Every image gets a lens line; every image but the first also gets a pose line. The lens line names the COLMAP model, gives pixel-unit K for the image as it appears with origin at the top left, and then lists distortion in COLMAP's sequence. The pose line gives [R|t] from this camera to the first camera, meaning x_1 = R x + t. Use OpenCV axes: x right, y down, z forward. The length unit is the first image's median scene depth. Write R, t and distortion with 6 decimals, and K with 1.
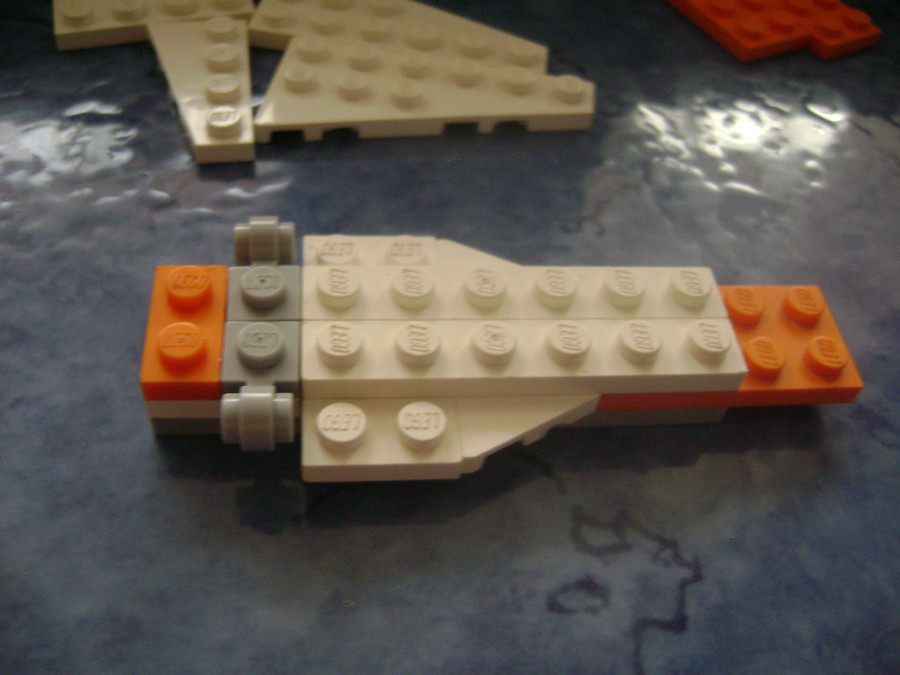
lens RADIAL K [[916.4, 0, 450.8], [0, 916.4, 337.7], [0, 0, 1]] dist [-0.139503, 0.000000]
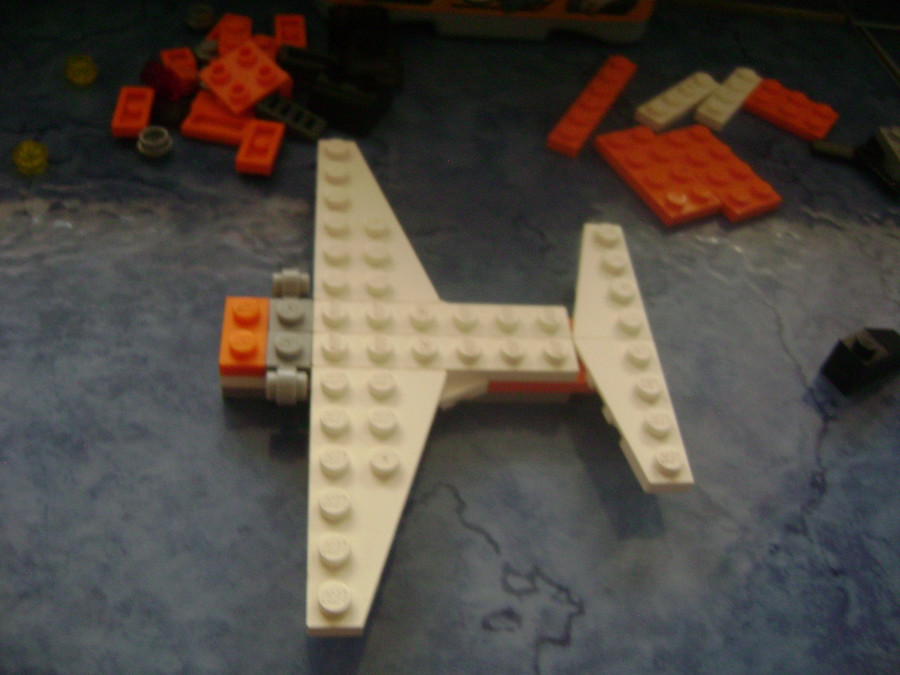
lens RADIAL K [[916.4, 0, 451.4], [0, 916.4, 335.9], [0, 0, 1]] dist [-0.139503, 0.000000]
pose [[0.999170, 0.039484, -0.009981, 0.045815], [-0.039834, 0.998497, -0.037656, -0.137458], [0.008479, 0.038023, 0.999241, -0.557429]]
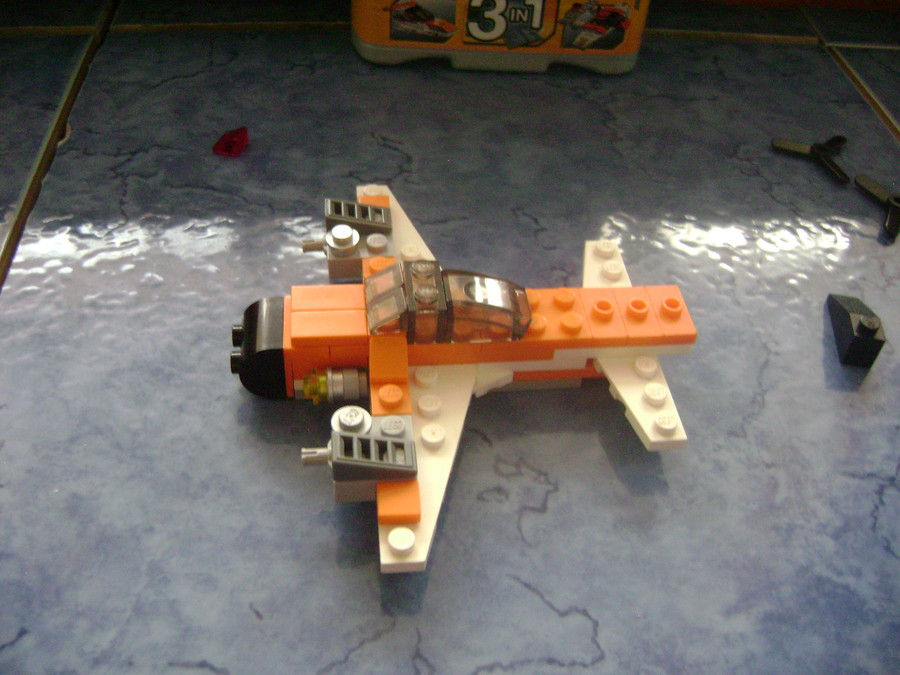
lens RADIAL K [[916.4, 0, 447.3], [0, 916.4, 335.9], [0, 0, 1]] dist [-0.139503, 0.000000]
pose [[0.996702, 0.010427, -0.080471, 0.186406], [-0.018276, 0.995076, -0.097416, 0.123965], [0.079059, 0.098566, 0.991985, -1.009588]]
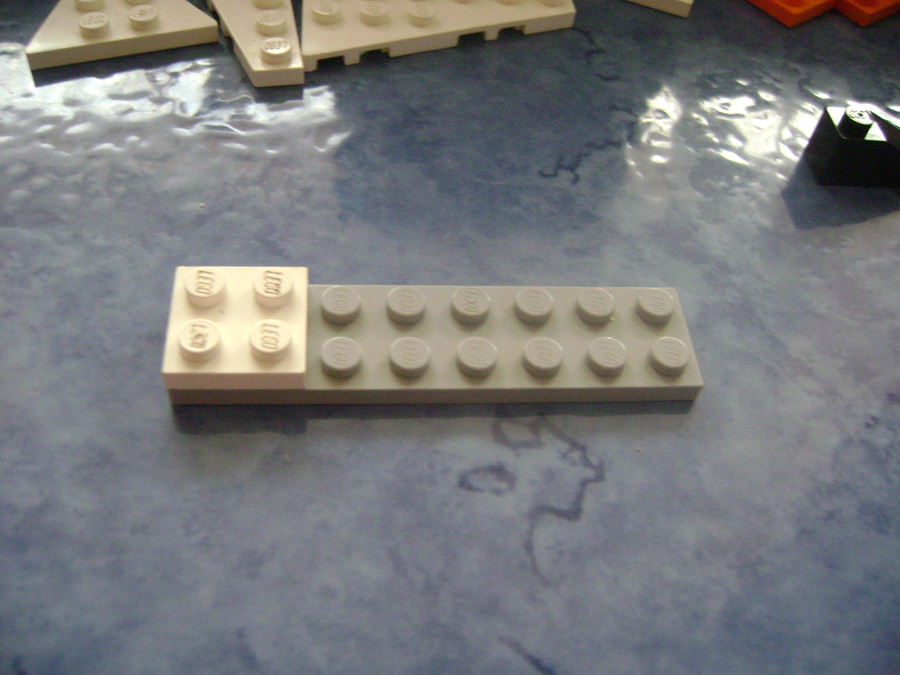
lens RADIAL K [[916.4, 0, 451.6], [0, 916.4, 336.4], [0, 0, 1]] dist [-0.139503, 0.000000]
pose [[0.991795, 0.099091, -0.080765, 0.159869], [-0.097721, 0.994997, 0.020751, 0.082364], [0.082417, -0.012688, 0.996517, -0.137882]]
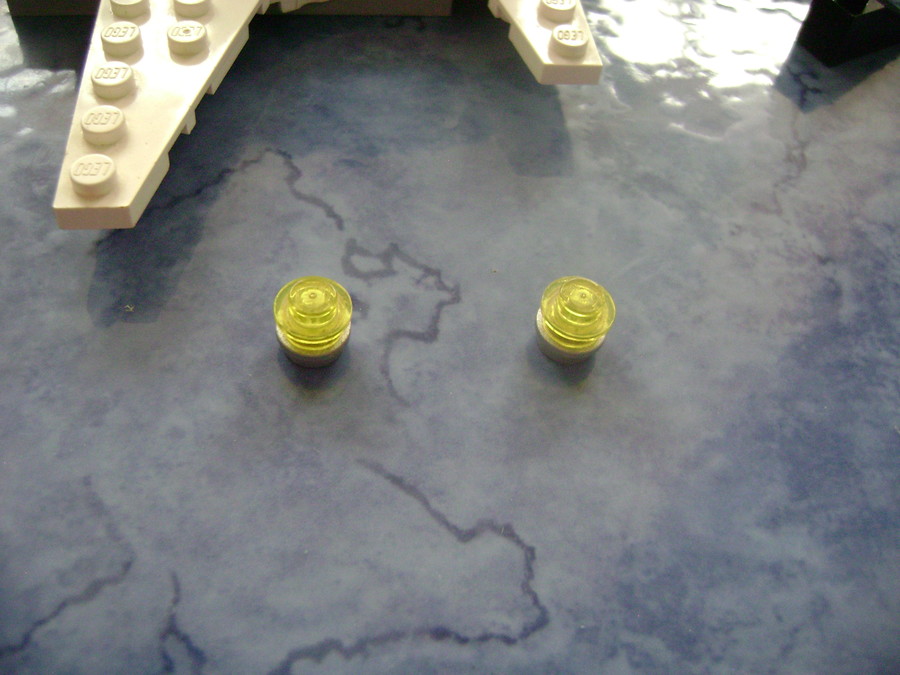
lens RADIAL K [[916.4, 0, 442.1], [0, 916.4, 333.7], [0, 0, 1]] dist [-0.139503, 0.000000]
pose [[0.999972, 0.003840, -0.006491, 0.255242], [-0.003403, 0.997807, 0.066105, 0.224990], [0.006731, -0.066081, 0.997792, -0.103836]]
